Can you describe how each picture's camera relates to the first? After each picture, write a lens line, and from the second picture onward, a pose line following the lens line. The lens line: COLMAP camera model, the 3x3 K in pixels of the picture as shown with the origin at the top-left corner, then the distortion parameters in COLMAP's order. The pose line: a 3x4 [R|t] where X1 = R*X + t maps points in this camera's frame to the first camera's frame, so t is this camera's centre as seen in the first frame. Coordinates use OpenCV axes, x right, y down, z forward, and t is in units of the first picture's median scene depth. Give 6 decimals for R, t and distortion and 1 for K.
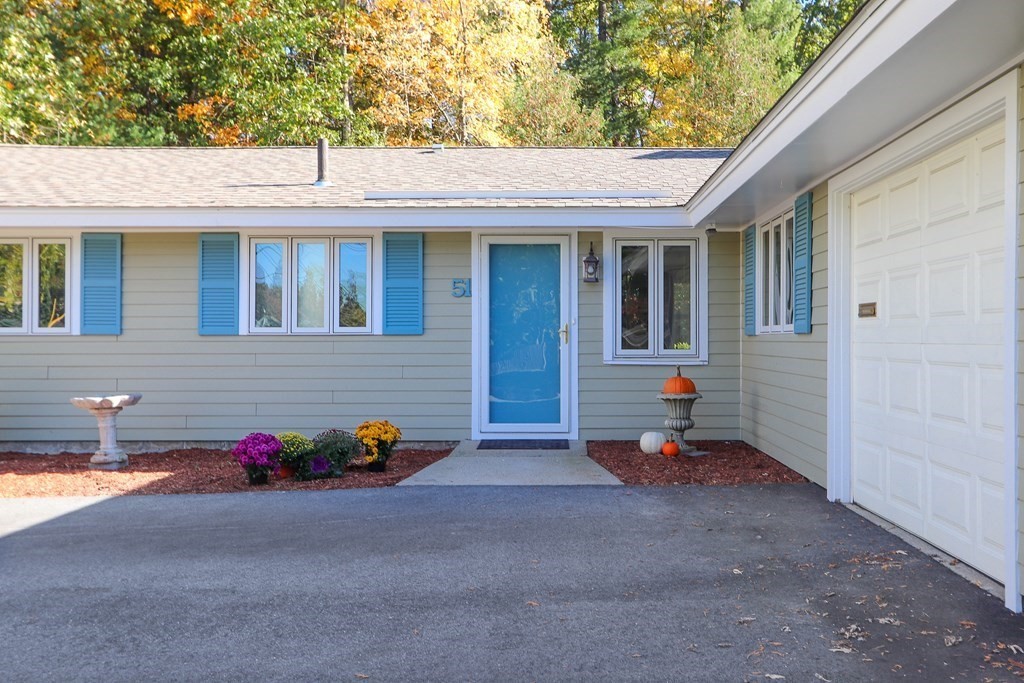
lens RADIAL K [[872.9, 0, 538.2], [0, 872.9, 332.8], [0, 0, 1]] dist [0.006748, 0.012612]
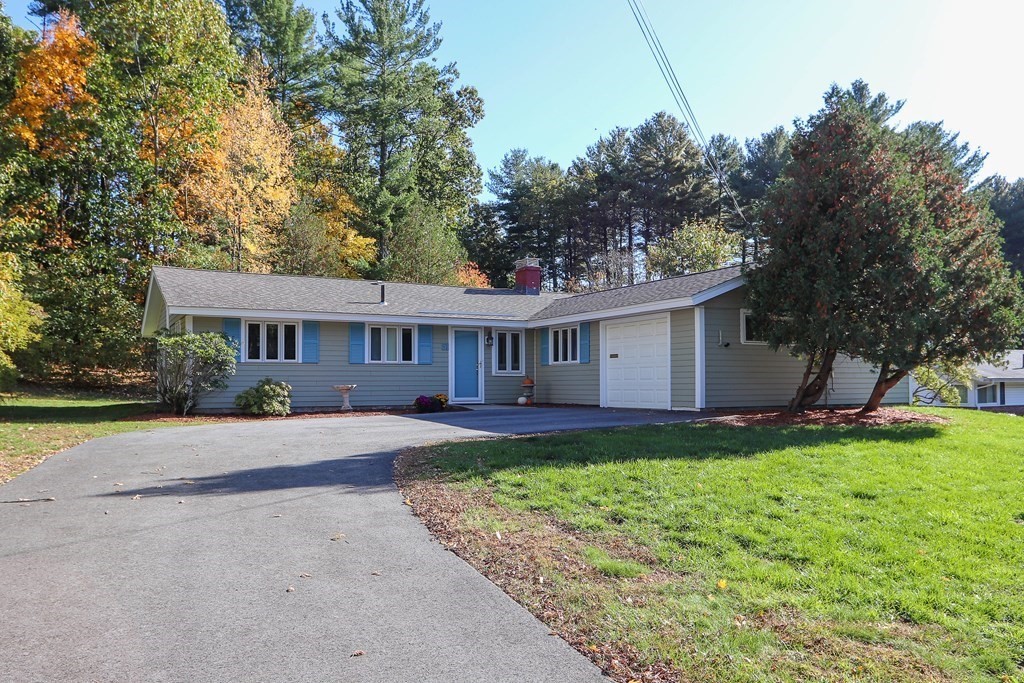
lens RADIAL K [[683.5, 0, 431.1], [0, 683.5, 378.2], [0, 0, 1]] dist [0.000000, -0.008664]
pose [[0.905243, 0.002561, 0.424887, -1.009493], [-0.001153, 0.999993, -0.003570, 0.051546], [-0.424893, 0.002741, 0.905239, -0.858077]]
